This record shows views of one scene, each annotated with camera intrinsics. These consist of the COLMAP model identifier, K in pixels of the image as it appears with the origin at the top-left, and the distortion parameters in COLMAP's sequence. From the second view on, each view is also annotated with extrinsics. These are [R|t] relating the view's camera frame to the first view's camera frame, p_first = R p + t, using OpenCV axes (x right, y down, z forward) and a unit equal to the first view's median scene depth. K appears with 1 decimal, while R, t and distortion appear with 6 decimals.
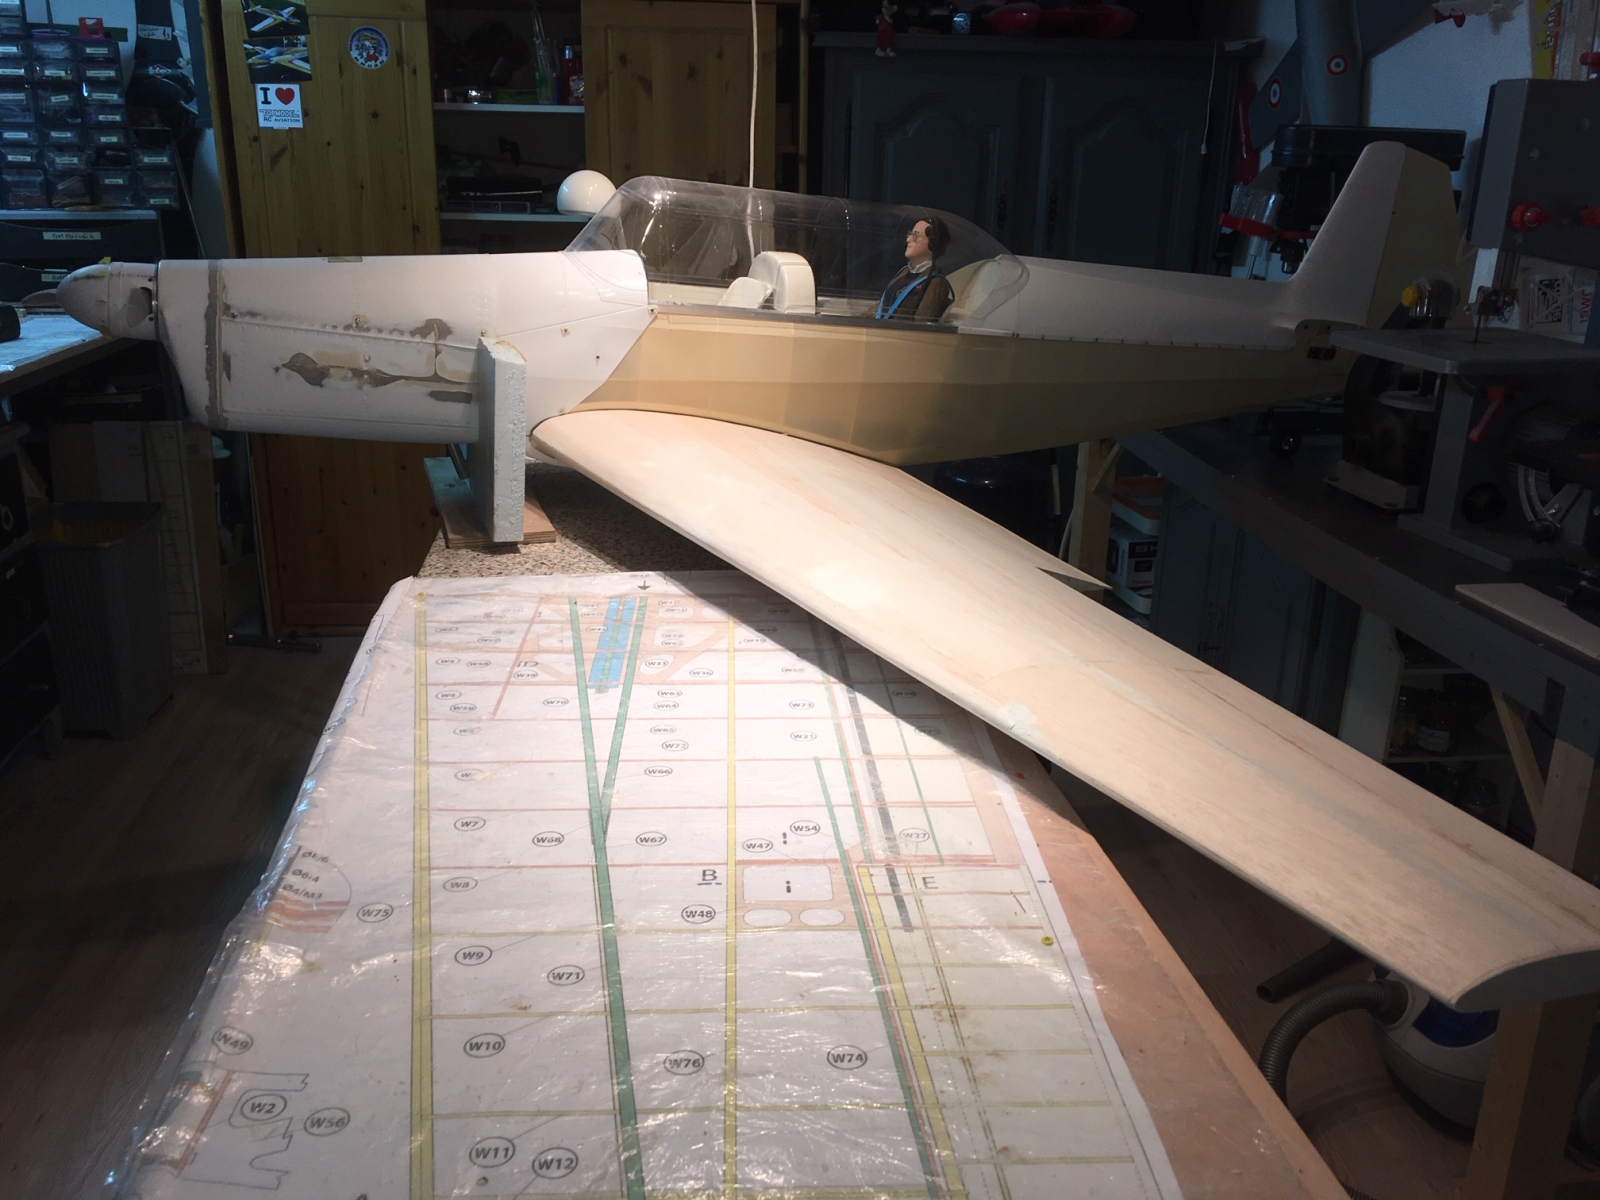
lens RADIAL K [[1365.3, 0, 800.0], [0, 1365.3, 600.0], [0, 0, 1]] dist [0.064559, -0.050977]
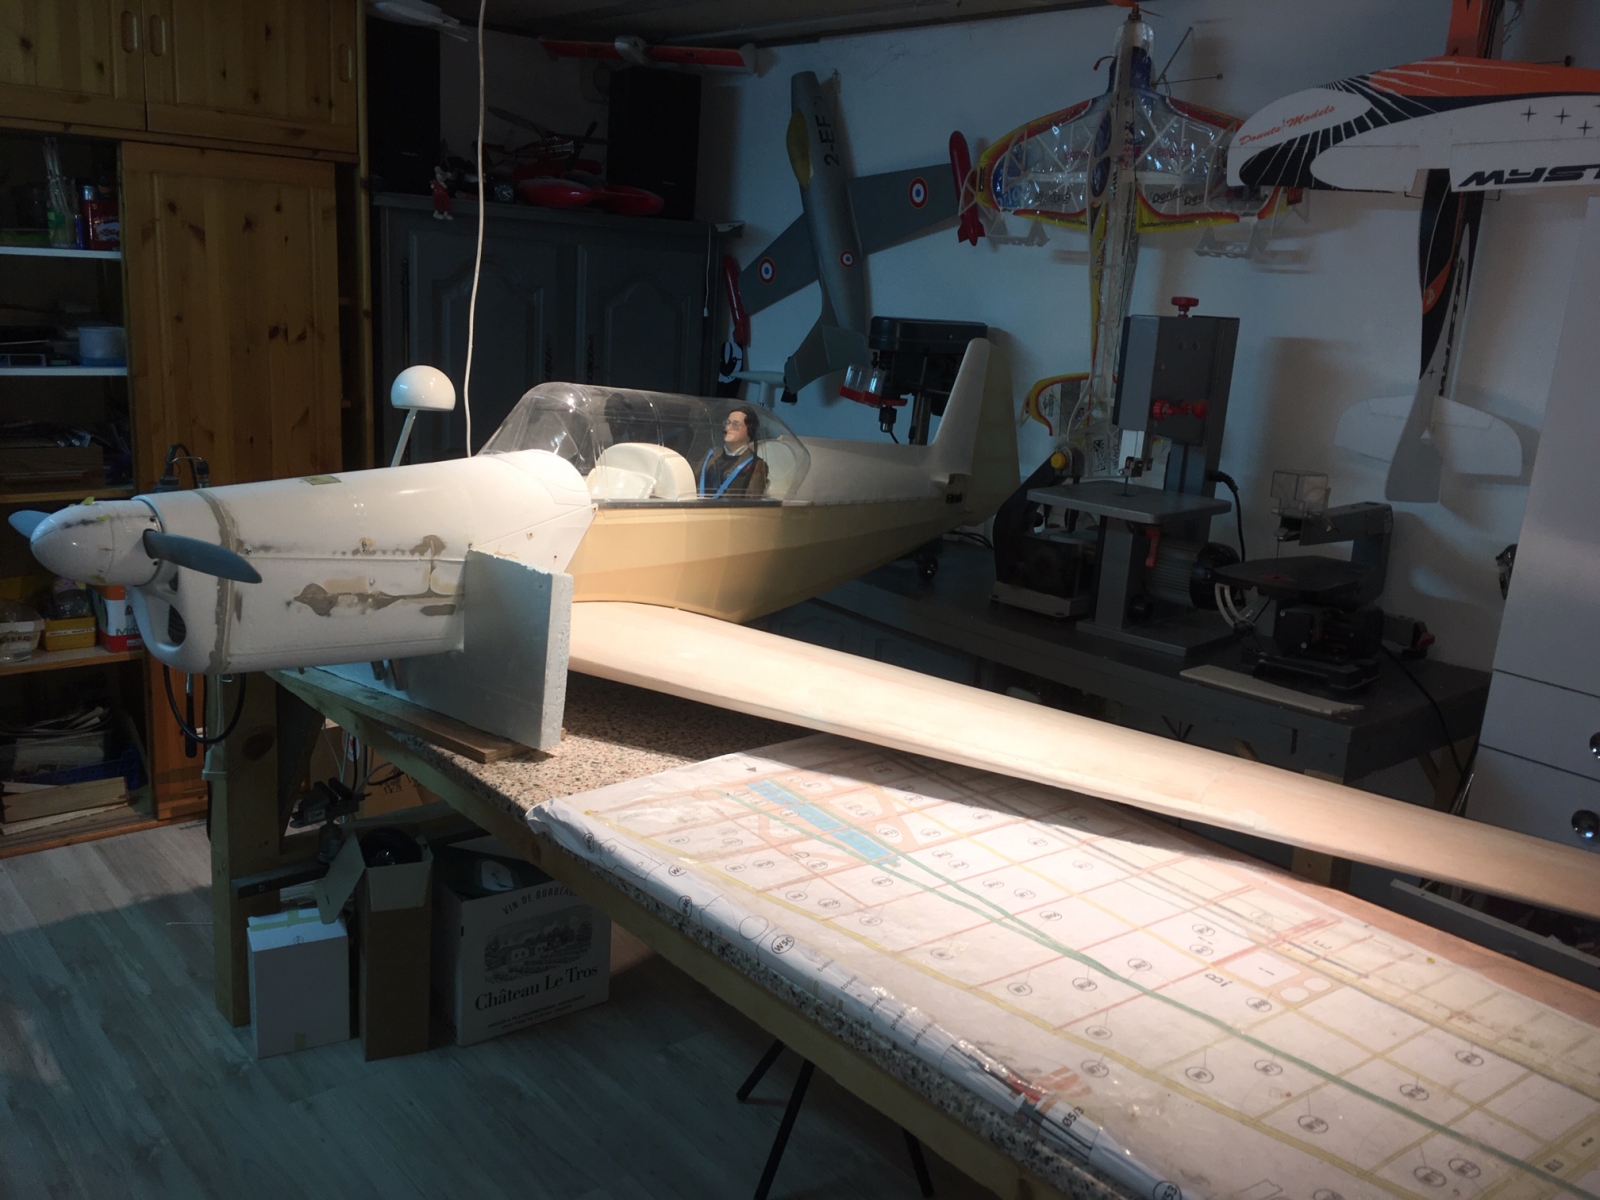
lens RADIAL K [[1365.8, 0, 800.0], [0, 1365.8, 600.0], [0, 0, 1]] dist [0.073851, -0.098664]
pose [[0.828819, -0.099322, 0.550631, -0.601746], [0.133131, 0.990862, -0.021661, -0.102887], [-0.543448, 0.091259, 0.834467, 0.034925]]
